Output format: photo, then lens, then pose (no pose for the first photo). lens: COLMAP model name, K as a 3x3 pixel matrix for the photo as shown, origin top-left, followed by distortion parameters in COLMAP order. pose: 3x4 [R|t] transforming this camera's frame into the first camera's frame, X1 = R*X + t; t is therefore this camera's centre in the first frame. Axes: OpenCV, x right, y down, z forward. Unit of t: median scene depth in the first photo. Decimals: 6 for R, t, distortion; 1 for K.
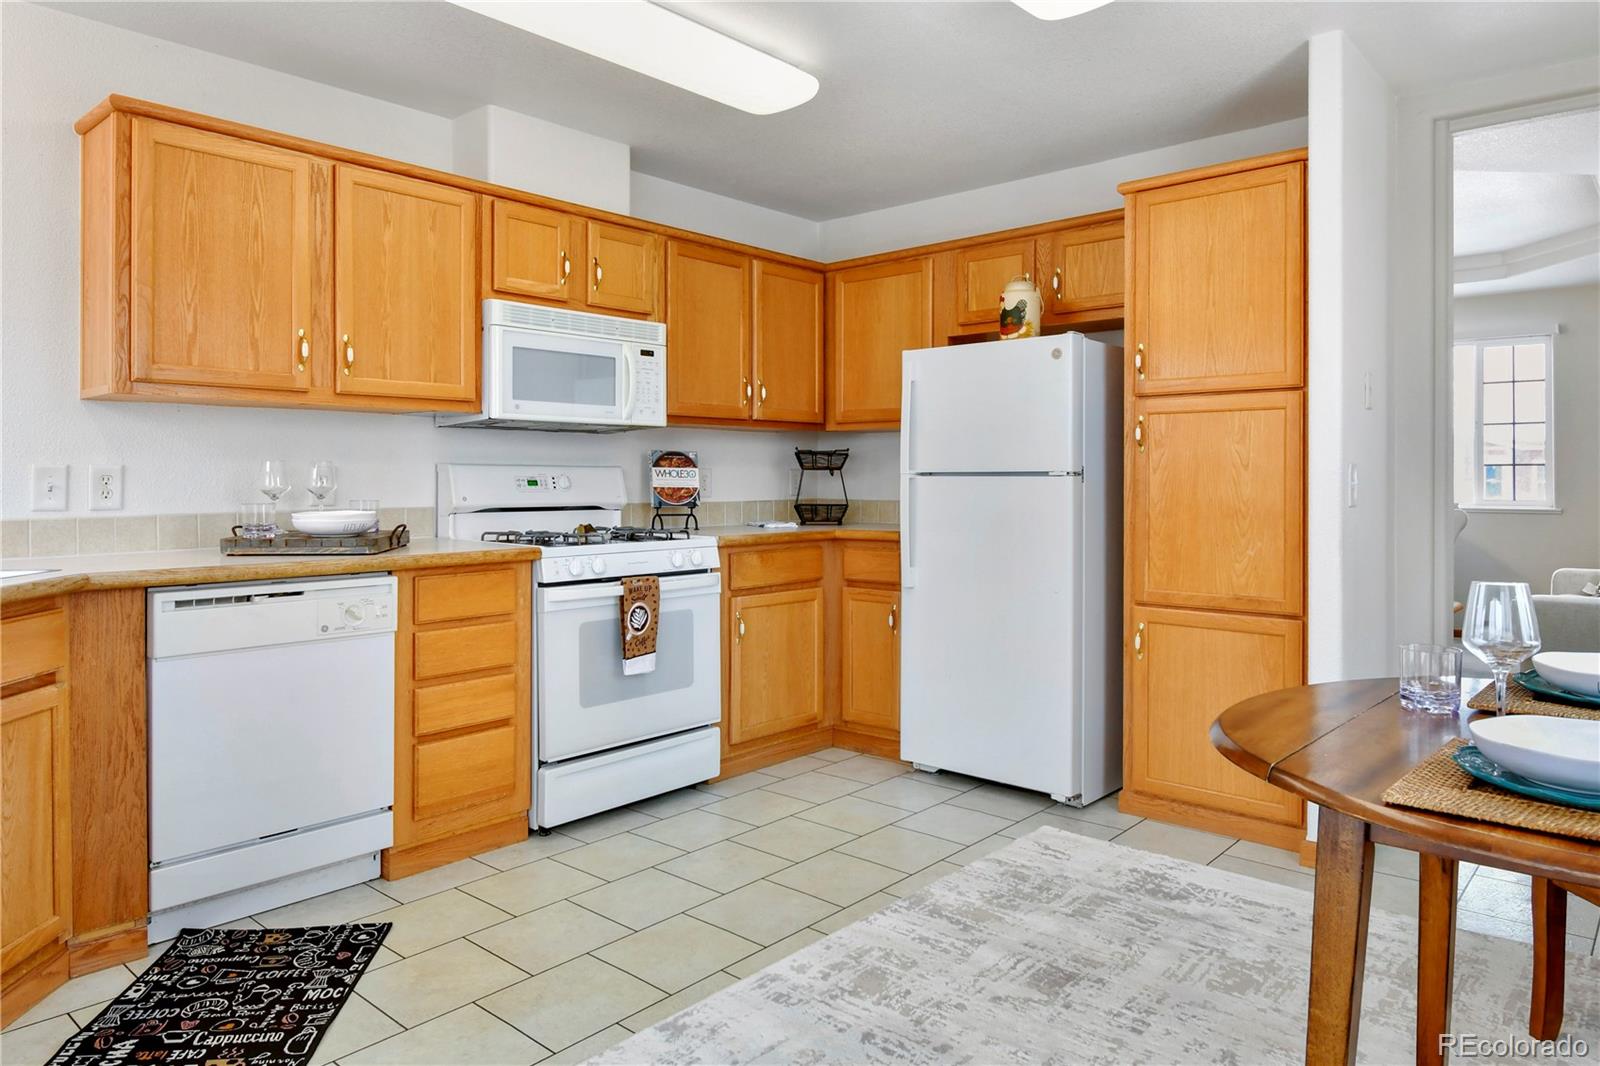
lens RADIAL K [[1031.1, 0, 802.4], [0, 1031.1, 481.6], [0, 0, 1]] dist [-0.010411, 0.007876]
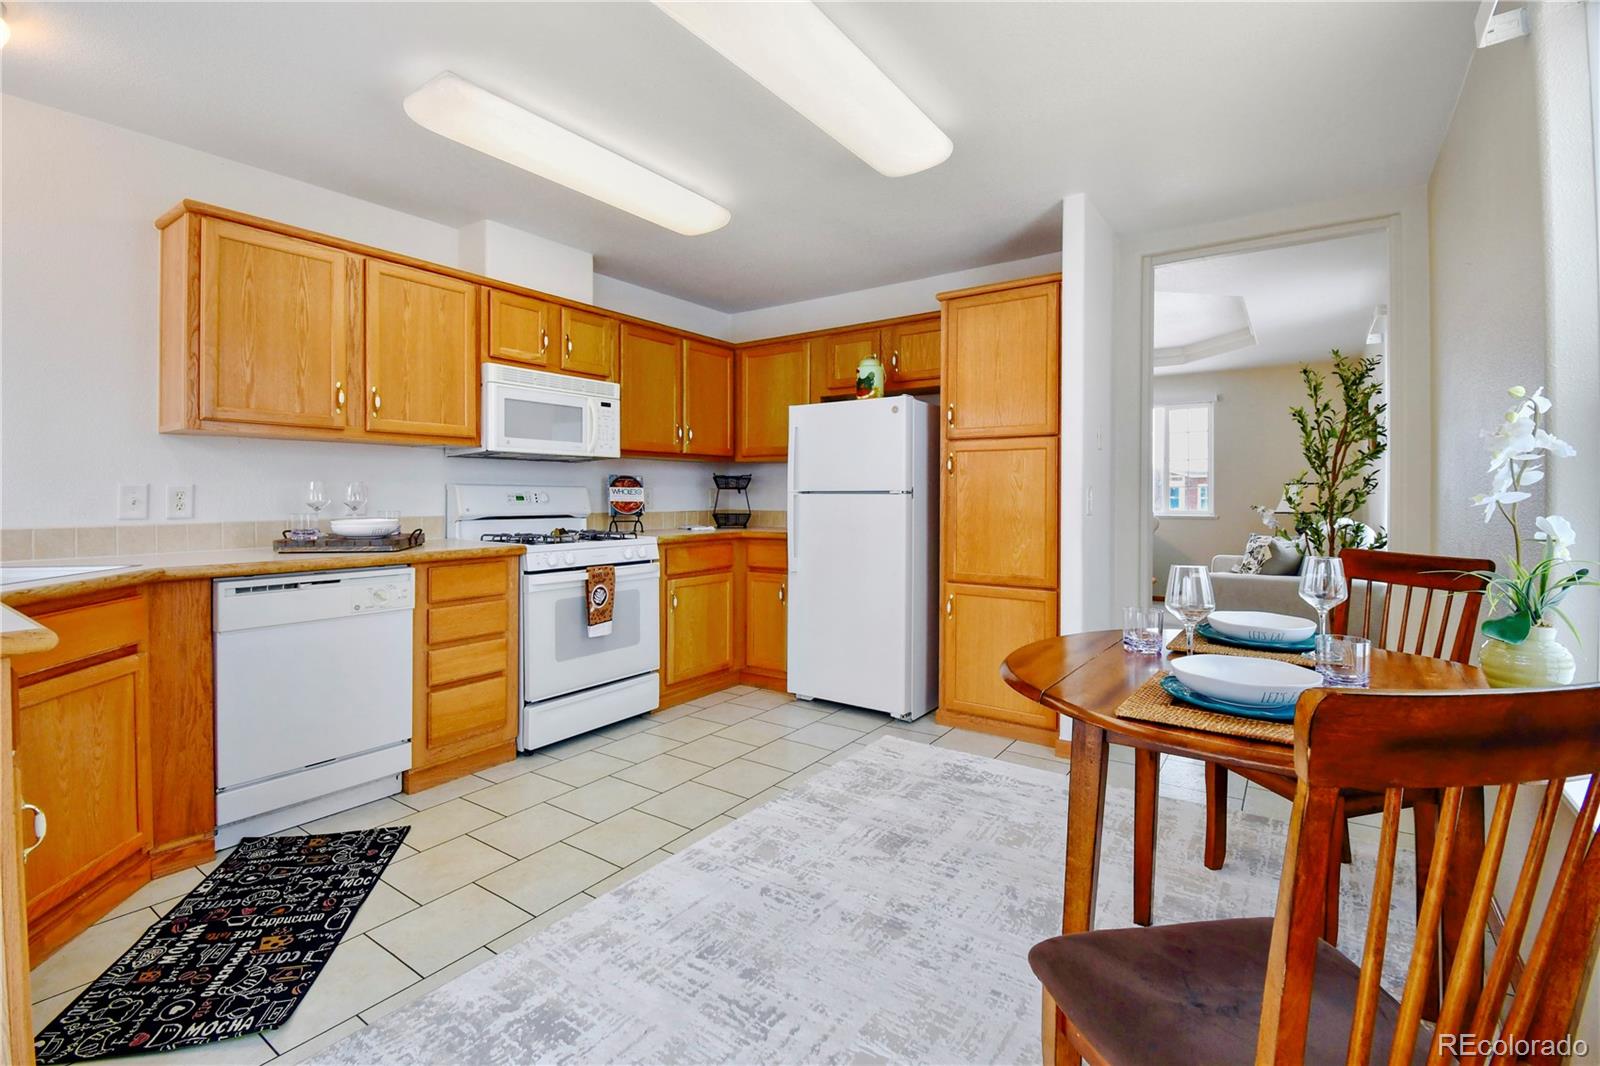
lens RADIAL K [[719.0, 0, 798.7], [0, 719.0, 501.3], [0, 0, 1]] dist [-0.002228, -0.006264]
pose [[0.993807, 0.000682, 0.111115, -0.000232], [-0.001229, 0.999987, 0.004847, 0.000350], [-0.111110, -0.004954, 0.993796, 0.014275]]
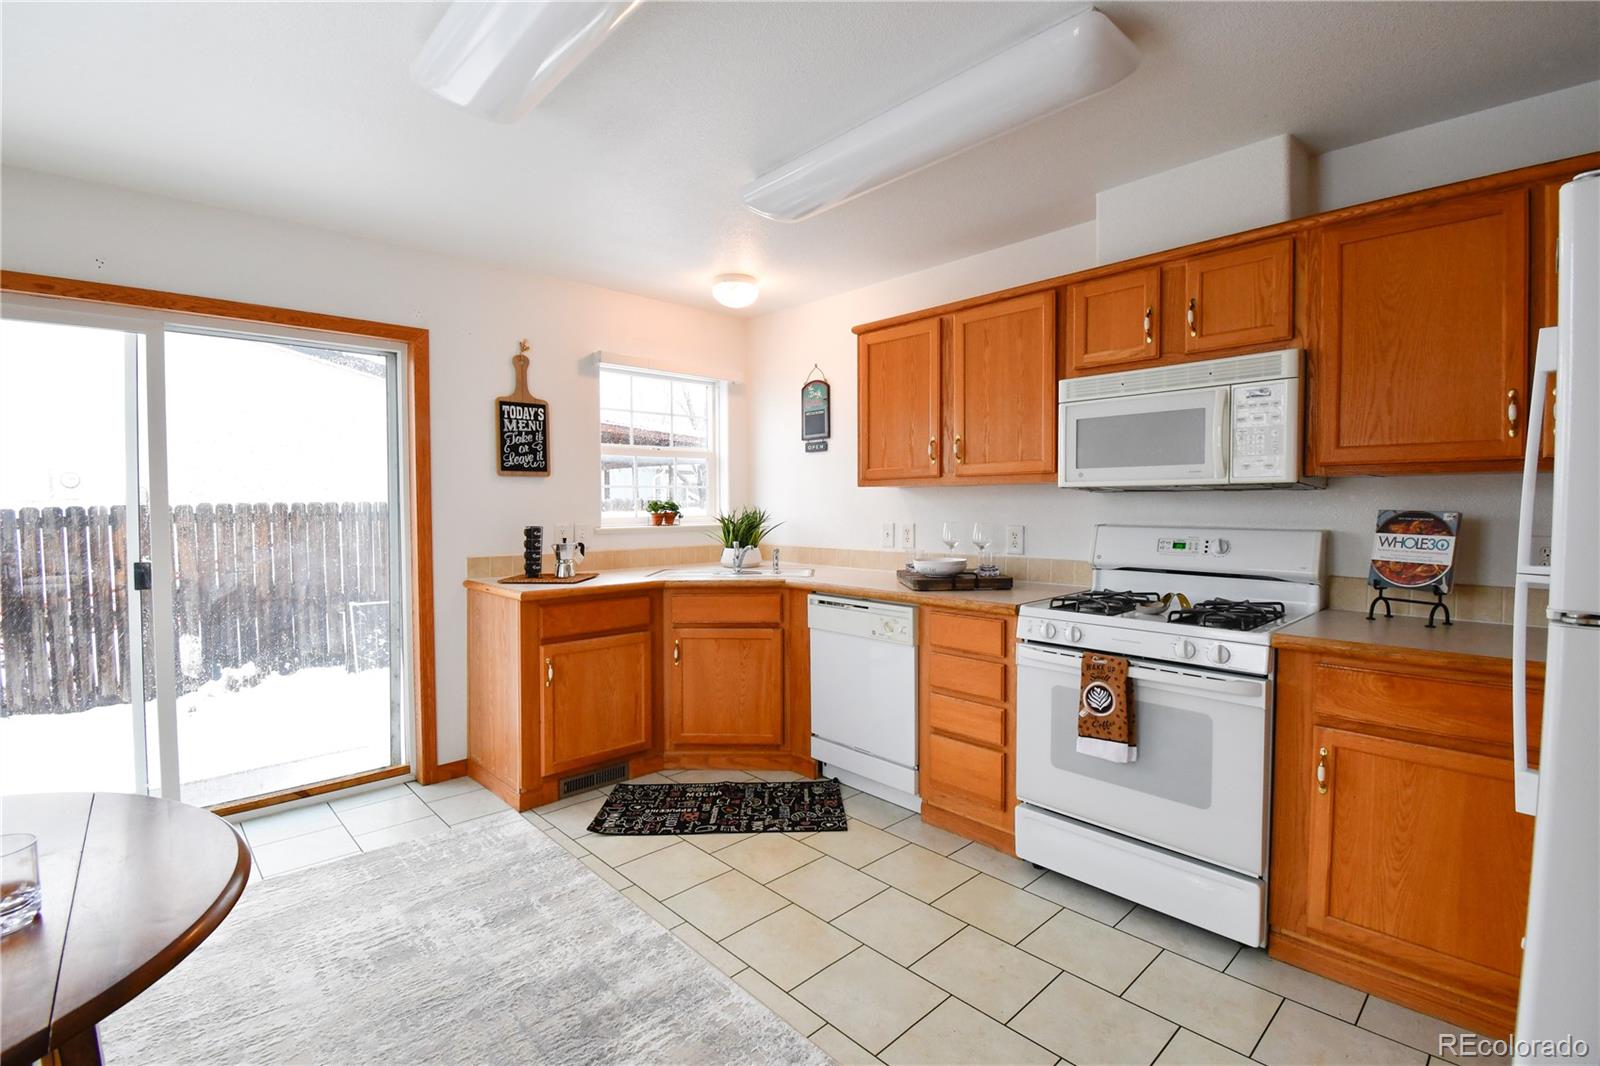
lens RADIAL K [[719.0, 0, 800.4], [0, 719.0, 526.5], [0, 0, 1]] dist [-0.002228, -0.006264]
pose [[-0.086572, 0.032947, -0.995701, 0.595673], [0.000278, 0.999454, 0.033047, -0.052397], [0.996246, 0.002584, -0.086534, 0.923025]]
